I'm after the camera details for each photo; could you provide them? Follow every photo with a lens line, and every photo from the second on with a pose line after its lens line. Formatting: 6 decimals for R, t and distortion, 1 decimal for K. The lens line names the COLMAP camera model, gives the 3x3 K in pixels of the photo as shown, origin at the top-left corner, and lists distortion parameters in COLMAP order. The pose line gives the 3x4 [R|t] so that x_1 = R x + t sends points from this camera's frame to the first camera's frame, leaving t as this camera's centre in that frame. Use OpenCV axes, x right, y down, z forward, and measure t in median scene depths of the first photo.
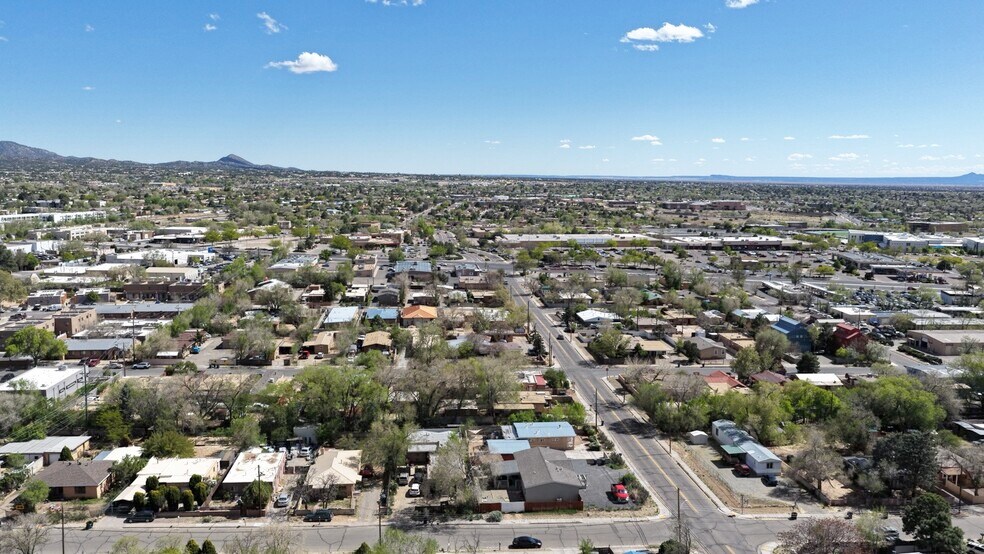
lens RADIAL K [[821.2, 0, 488.7], [0, 821.2, 275.6], [0, 0, 1]] dist [-0.015100, 0.040250]
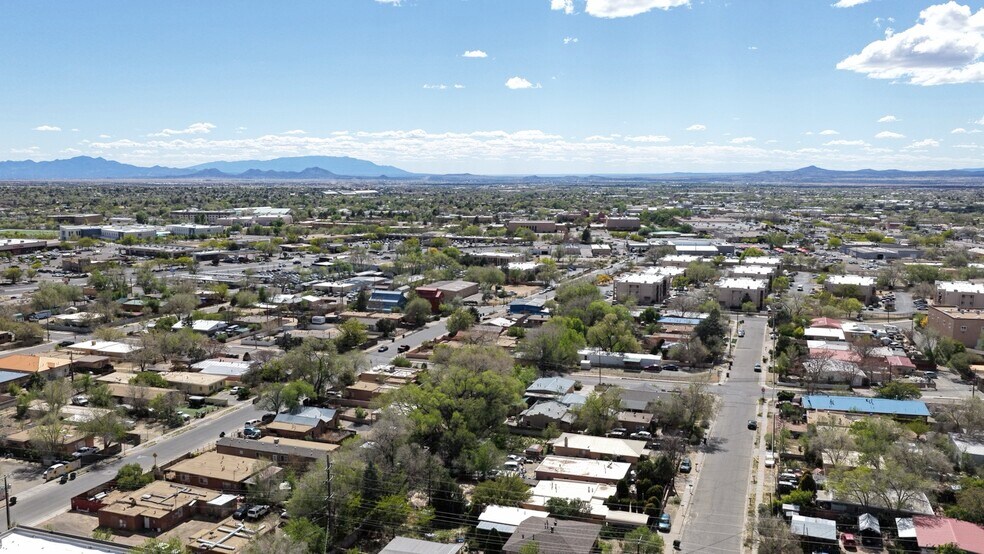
lens RADIAL K [[814.2, 0, 492.5], [0, 814.2, 266.6], [0, 0, 1]] dist [-0.023180, 0.054270]
pose [[0.406960, -0.112445, 0.906499, -0.285169], [0.113565, 0.990923, 0.071934, -0.022218], [-0.906359, 0.073672, 0.416036, 0.159276]]
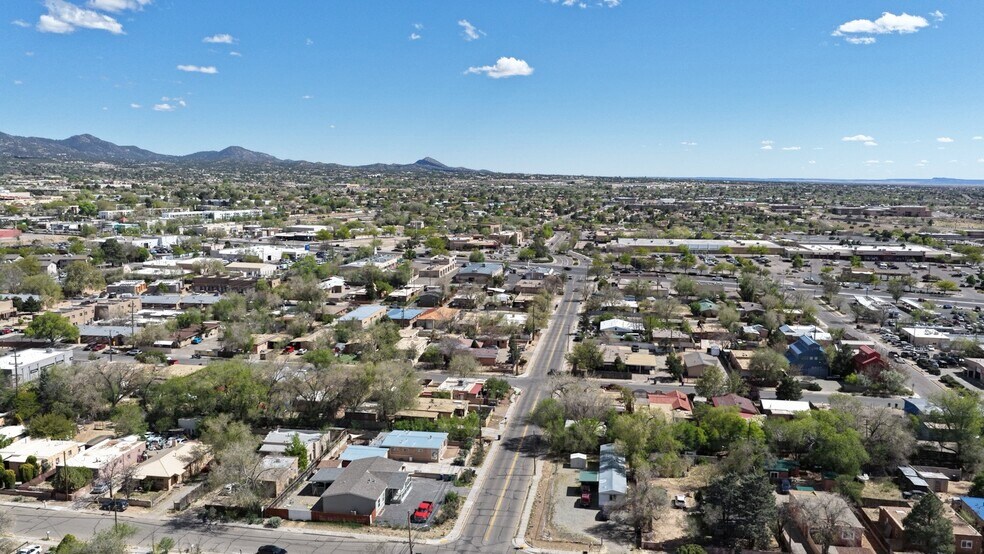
lens RADIAL K [[821.2, 0, 488.7], [0, 821.2, 275.6], [0, 0, 1]] dist [-0.015100, 0.040250]
pose [[0.971946, 0.029880, -0.233299, 0.103010], [-0.030517, 0.999534, 0.000878, -0.002374], [0.233216, 0.006266, 0.972405, 0.022032]]
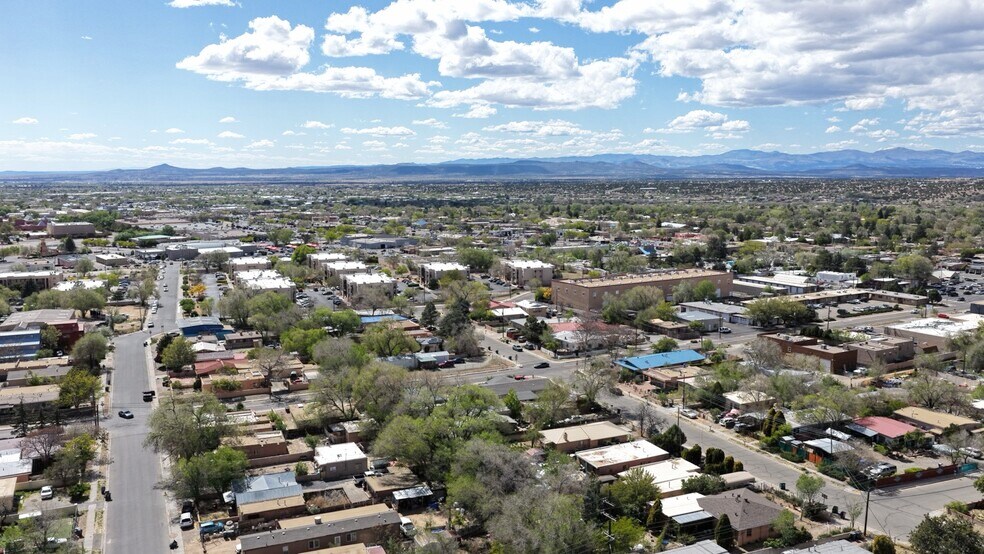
lens RADIAL K [[815.9, 0, 492.1], [0, 815.9, 260.4], [0, 0, 1]] dist [-0.017488, 0.045736]
pose [[-0.333964, -0.110732, 0.936059, -0.279957], [0.114533, 0.980950, 0.156905, -0.045524], [-0.935602, 0.159610, -0.314919, 0.342776]]
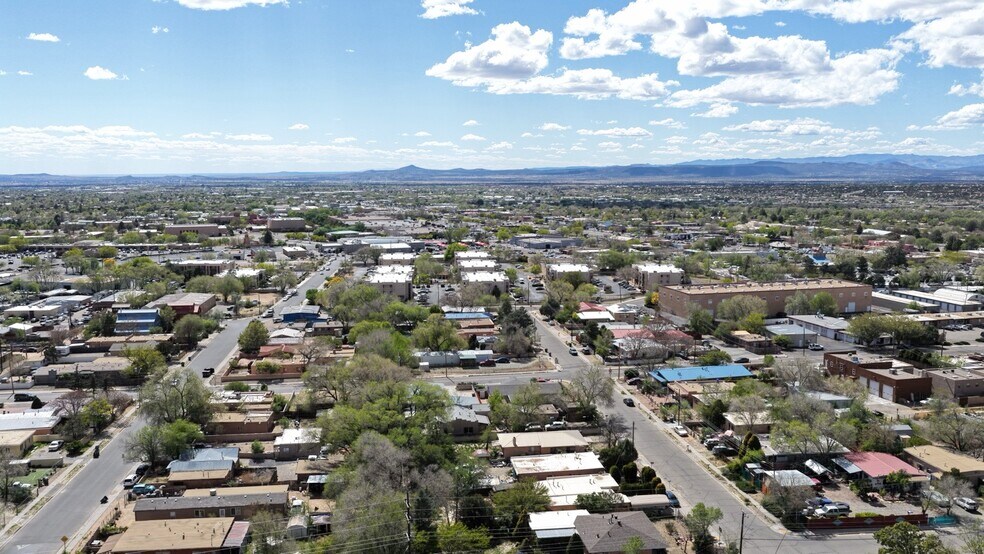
lens RADIAL K [[814.2, 0, 492.5], [0, 814.2, 266.6], [0, 0, 1]] dist [-0.023180, 0.054270]
pose [[-0.055794, -0.123506, 0.990774, -0.296752], [0.122386, 0.983991, 0.129552, -0.034894], [-0.990913, 0.128485, -0.039786, 0.258205]]
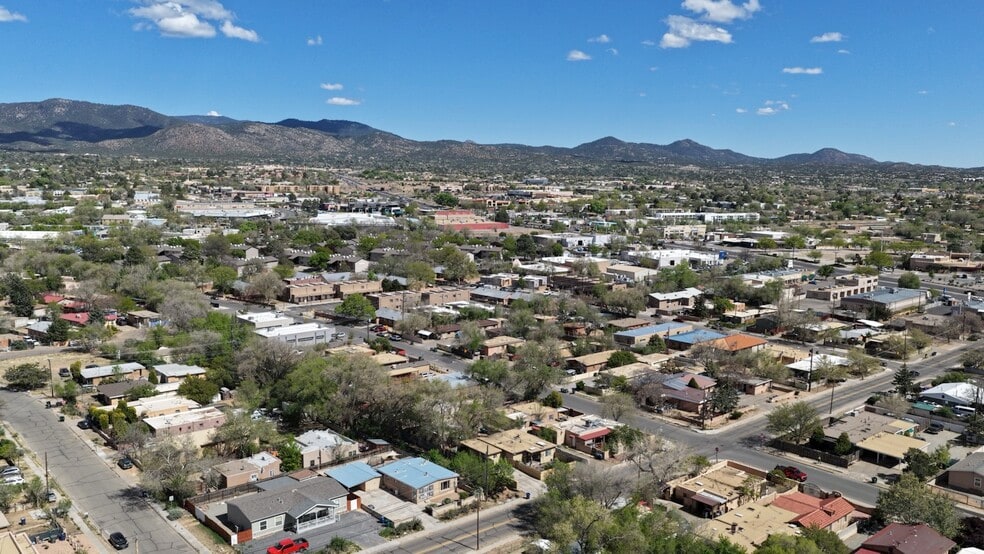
lens RADIAL K [[822.9, 0, 485.3], [0, 822.9, 268.6], [0, 0, 1]] dist [-0.024525, 0.055030]
pose [[0.588255, 0.094790, -0.803101, 0.214987], [-0.106726, 0.993520, 0.039090, -0.017576], [0.801602, 0.062716, 0.594560, 0.148991]]
